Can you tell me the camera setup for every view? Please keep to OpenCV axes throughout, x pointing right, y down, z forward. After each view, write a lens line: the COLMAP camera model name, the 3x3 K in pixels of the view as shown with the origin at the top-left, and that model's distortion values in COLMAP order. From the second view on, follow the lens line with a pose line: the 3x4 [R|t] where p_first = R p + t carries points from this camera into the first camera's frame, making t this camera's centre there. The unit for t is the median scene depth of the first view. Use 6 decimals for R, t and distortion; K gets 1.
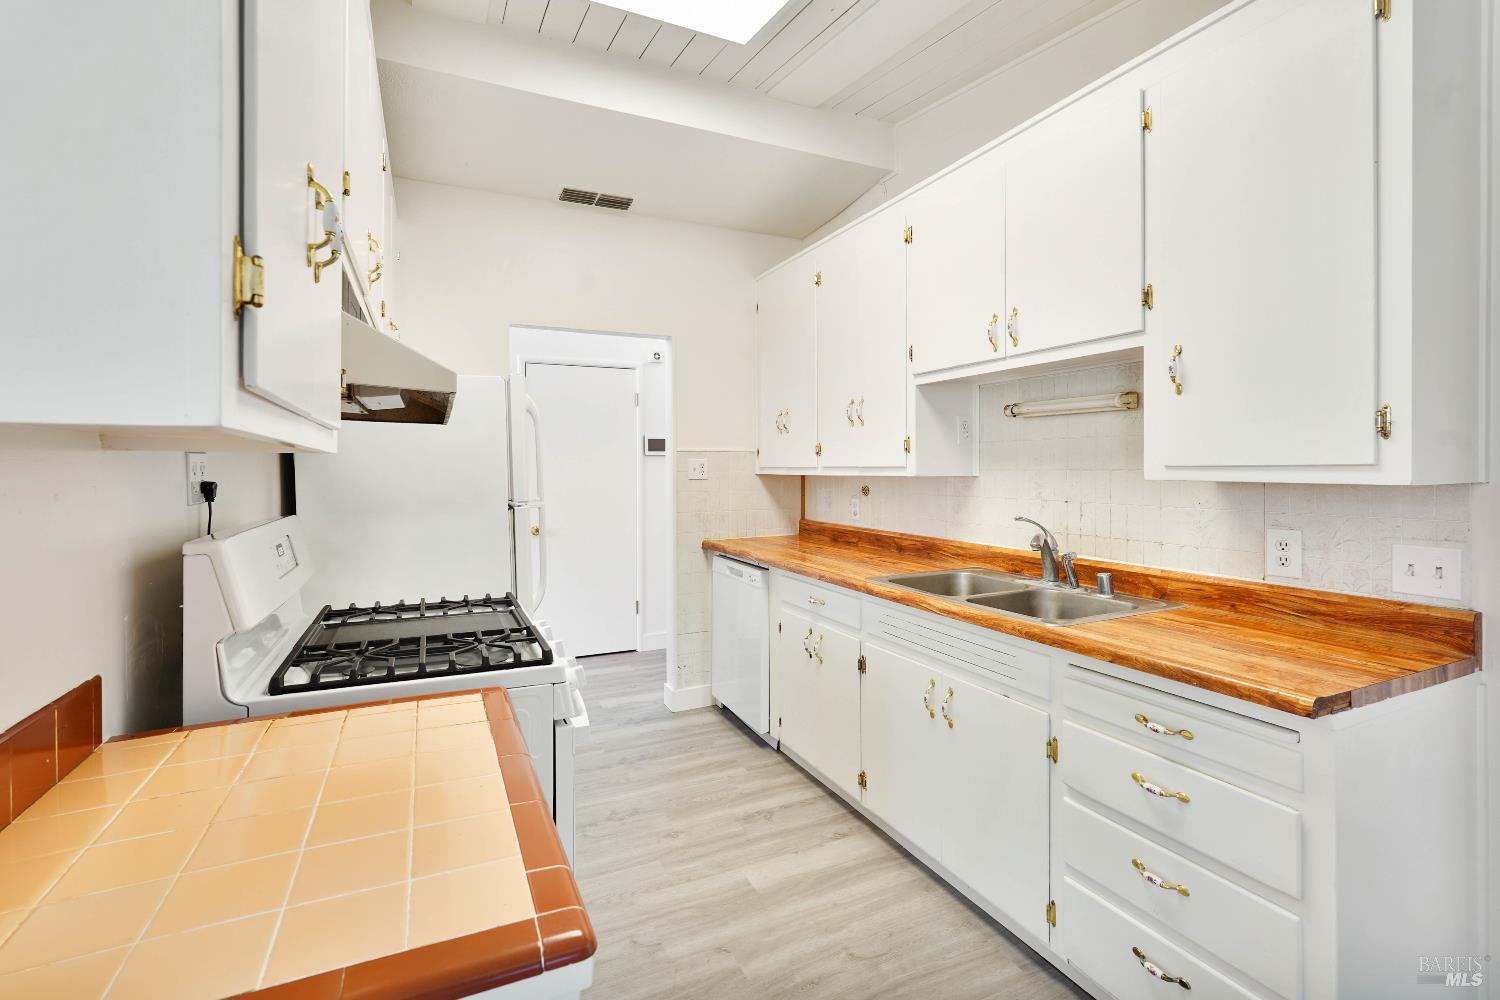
lens RADIAL K [[669.2, 0, 749.6], [0, 669.2, 468.4], [0, 0, 1]] dist [-0.005037, -0.000347]
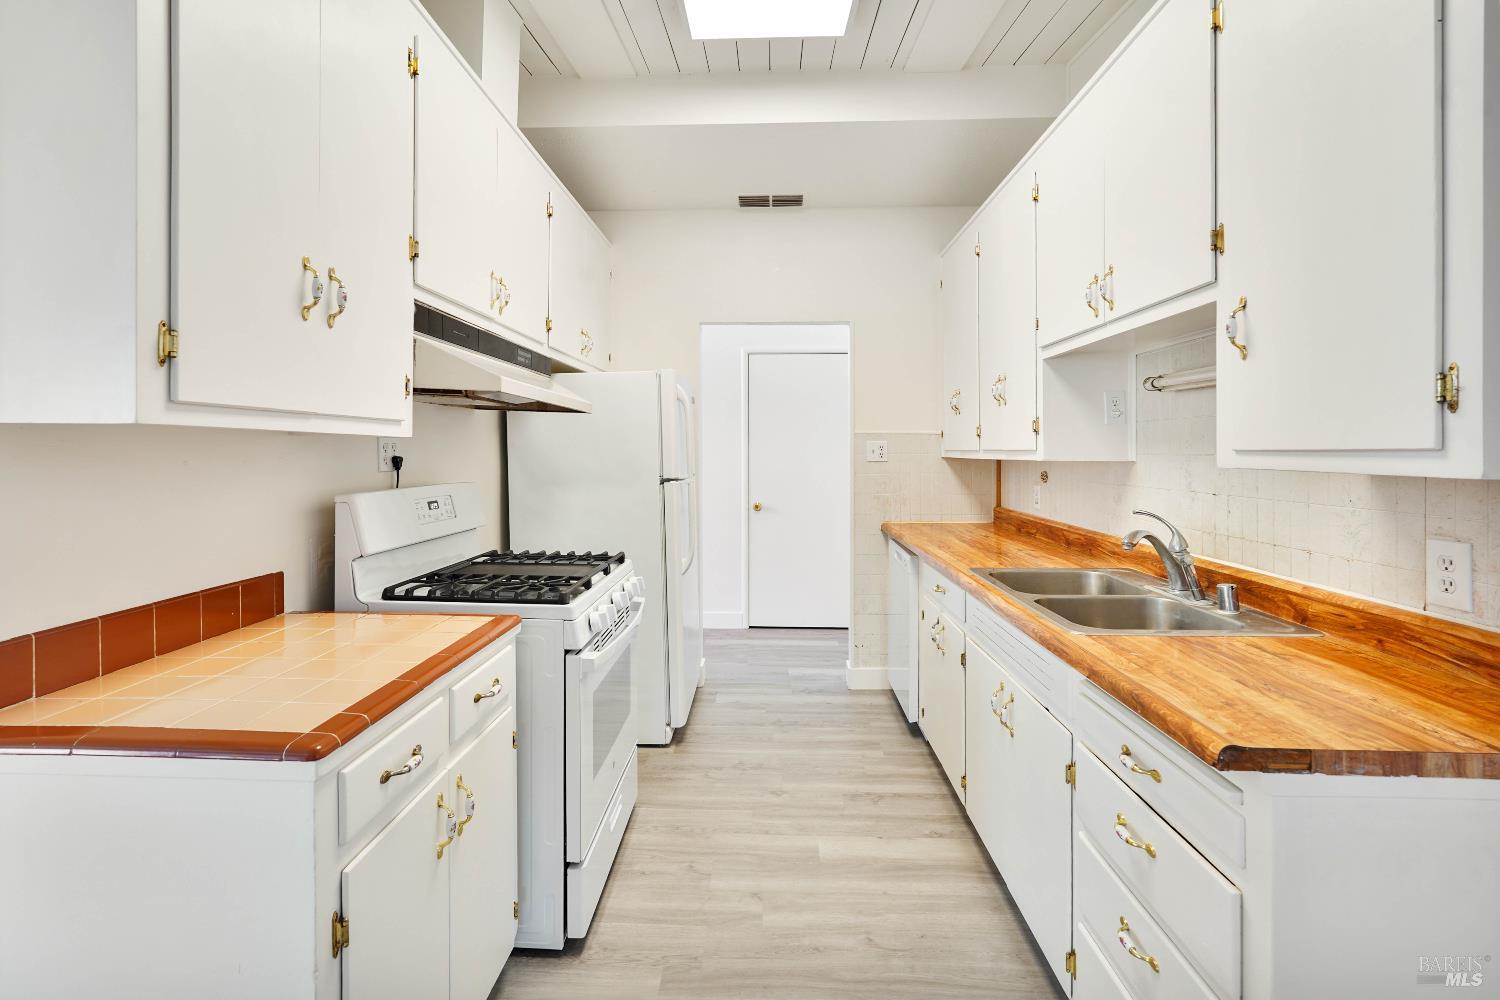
lens RADIAL K [[678.3, 0, 751.7], [0, 678.3, 451.3], [0, 0, 1]] dist [-0.001497, 0.000611]
pose [[0.890080, 0.007276, -0.455747, 0.383310], [-0.007038, 0.999973, 0.002219, -0.000151], [0.455751, 0.001232, 0.890107, 0.016497]]
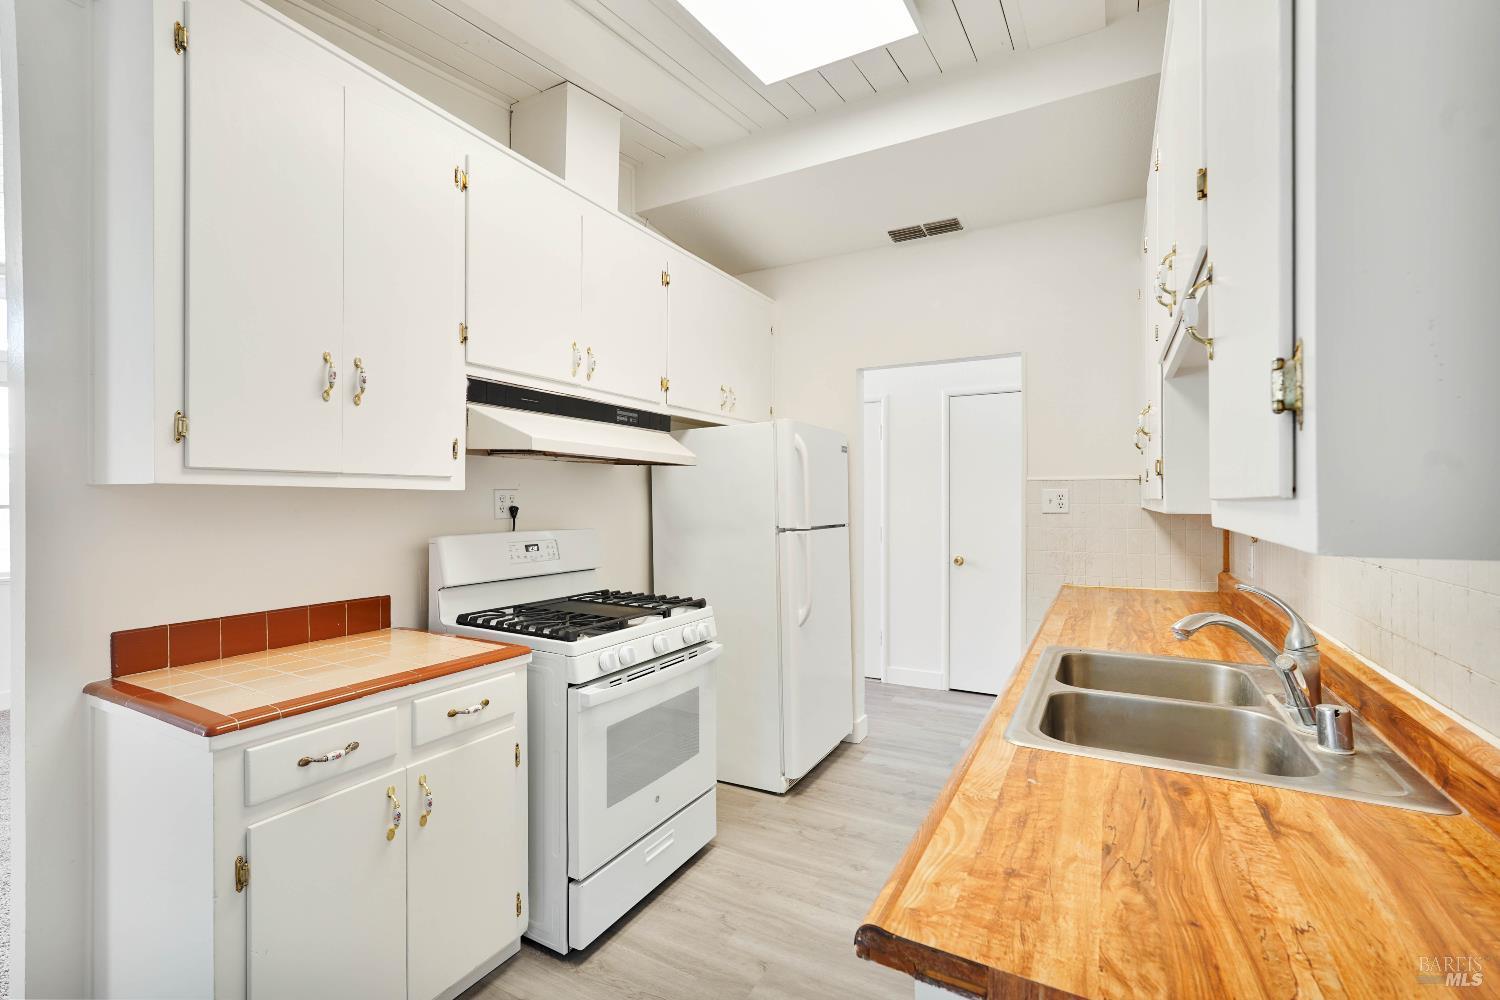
lens RADIAL K [[663.6, 0, 750.0], [0, 663.6, 500.0], [0, 0, 1]] dist [-0.004360, -0.000169]
pose [[0.586617, 0.004547, -0.809852, 0.666114], [-0.003435, 0.999989, 0.003126, -0.002791], [0.809857, 0.000948, 0.586626, 0.326562]]
